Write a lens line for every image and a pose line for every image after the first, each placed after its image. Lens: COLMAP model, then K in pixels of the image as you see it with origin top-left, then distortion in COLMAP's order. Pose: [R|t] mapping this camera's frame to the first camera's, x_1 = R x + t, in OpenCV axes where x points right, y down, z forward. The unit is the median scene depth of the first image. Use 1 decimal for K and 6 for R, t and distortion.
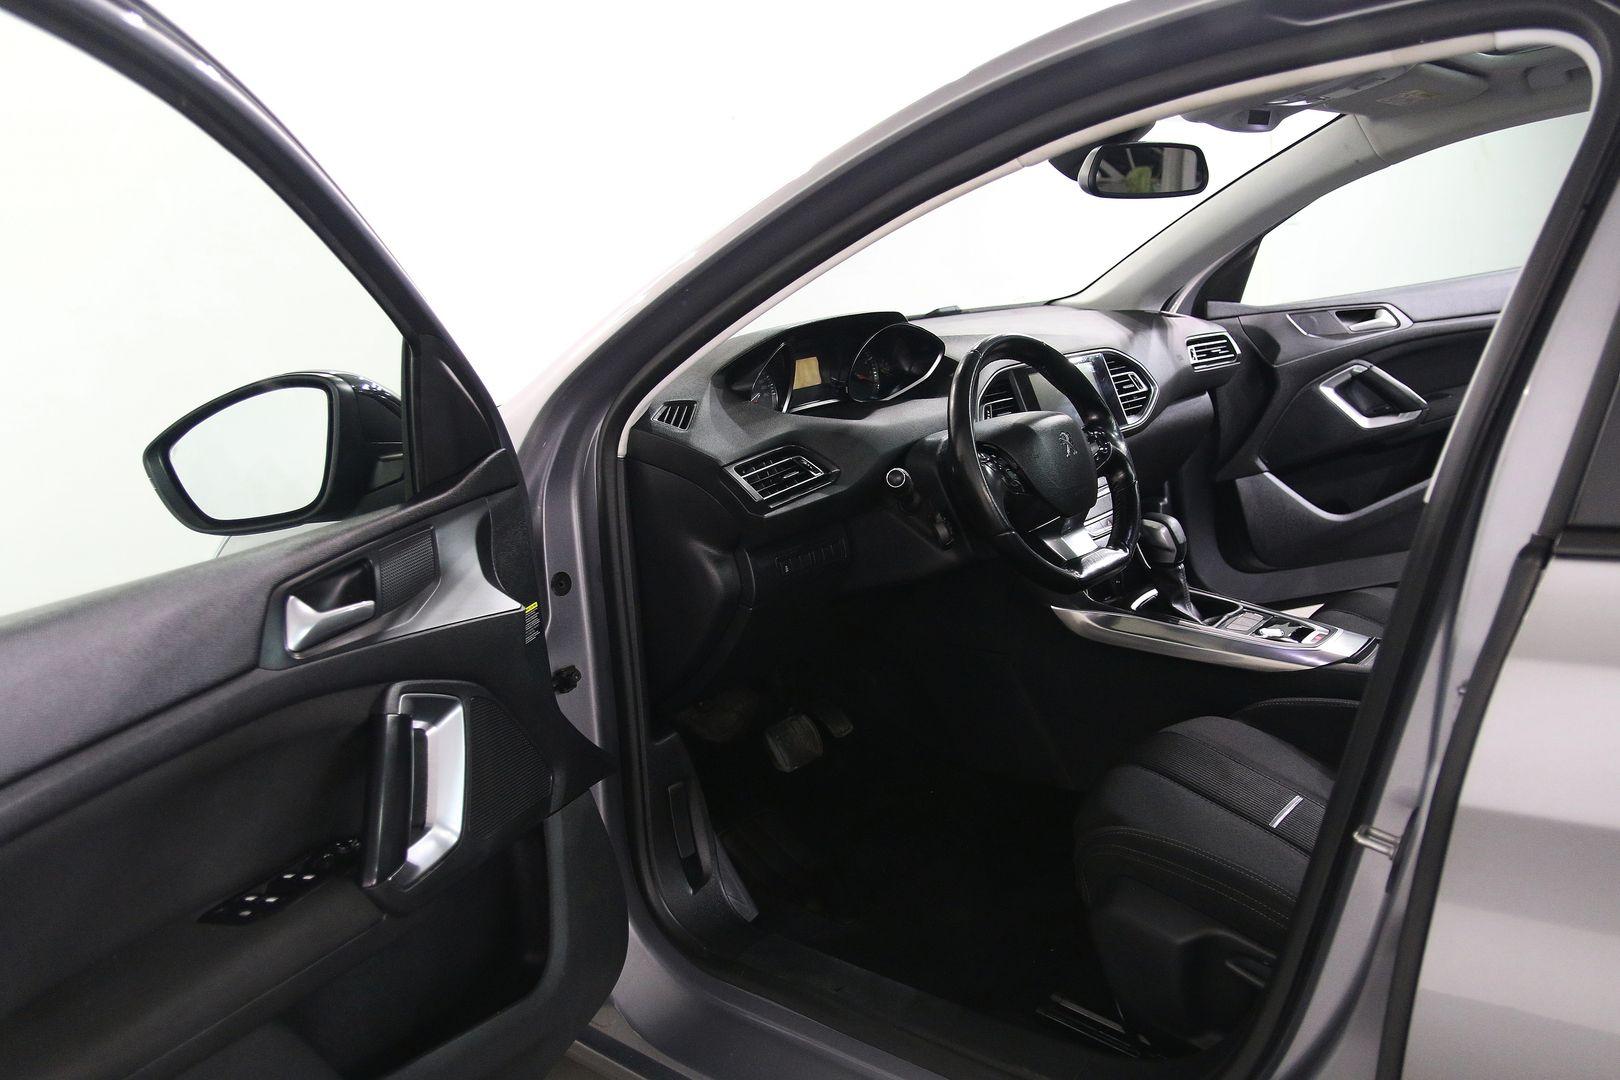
lens RADIAL K [[1208.3, 0, 810.1], [0, 1208.3, 439.6], [0, 0, 1]] dist [-0.053522, 0.002024]
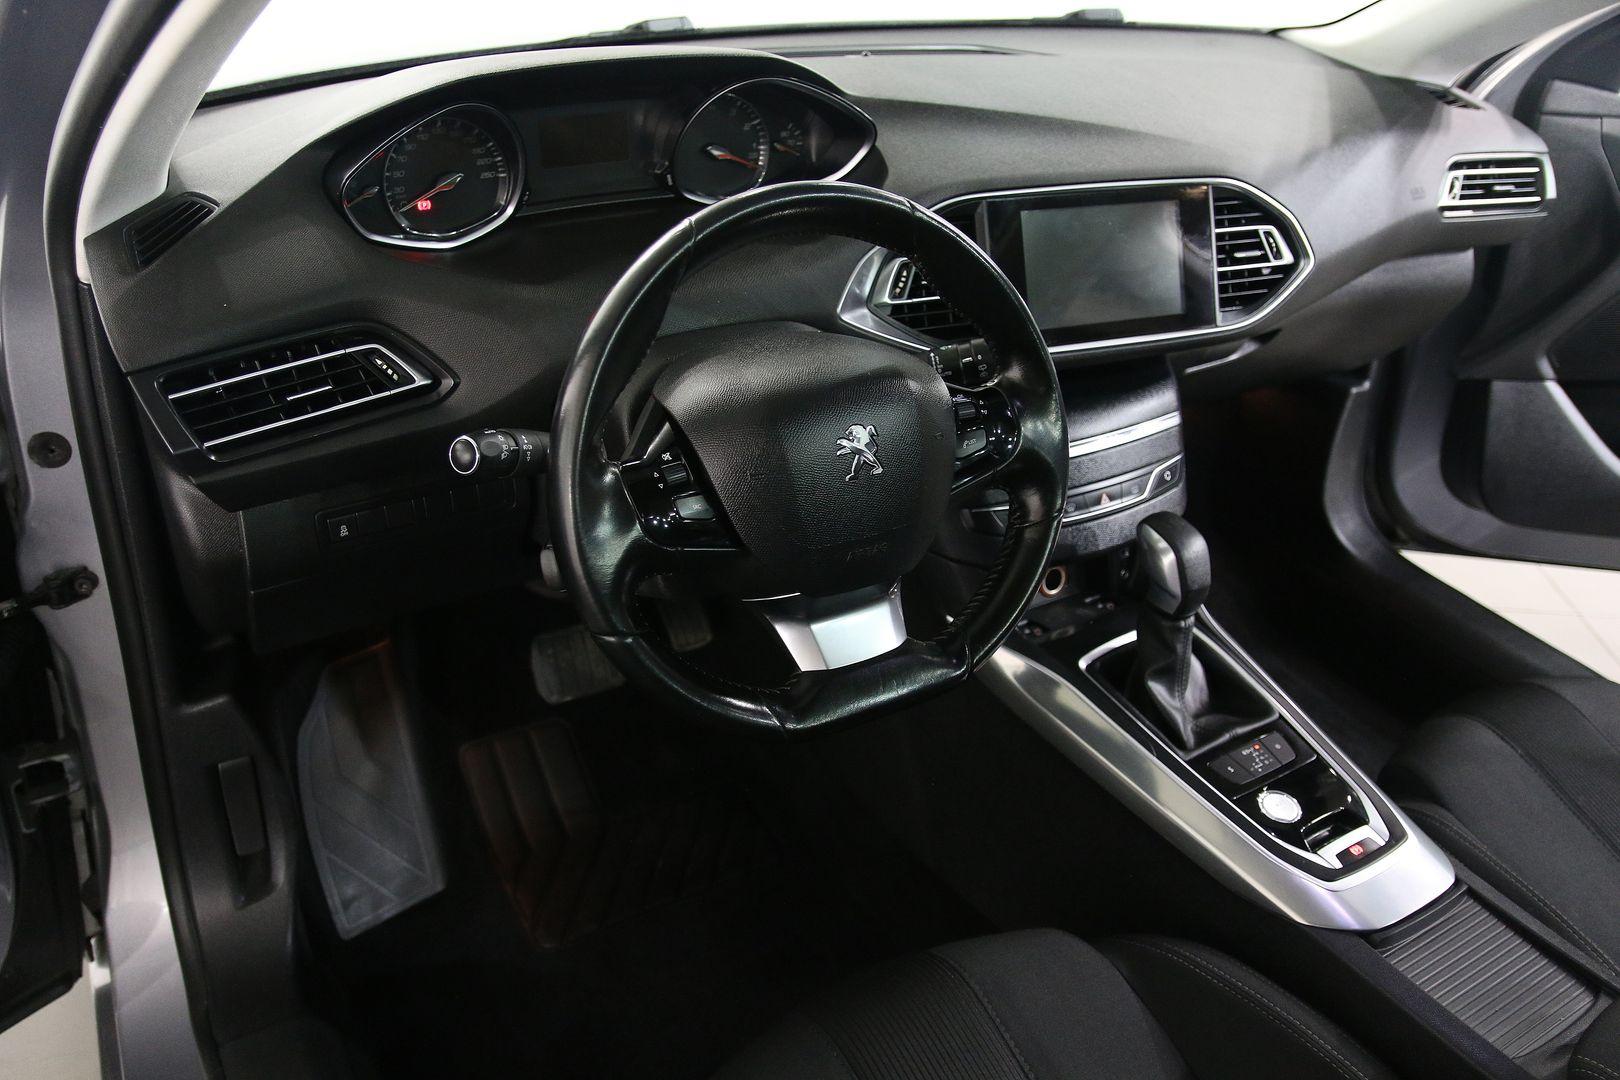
lens RADIAL K [[1208.3, 0, 810.1], [0, 1208.3, 439.6], [0, 0, 1]] dist [-0.053522, 0.002024]
pose [[0.937778, 0.257120, -0.233371, 0.220760], [-0.168152, 0.924291, 0.342653, -0.116872], [0.303806, -0.282090, 0.910015, 0.406562]]
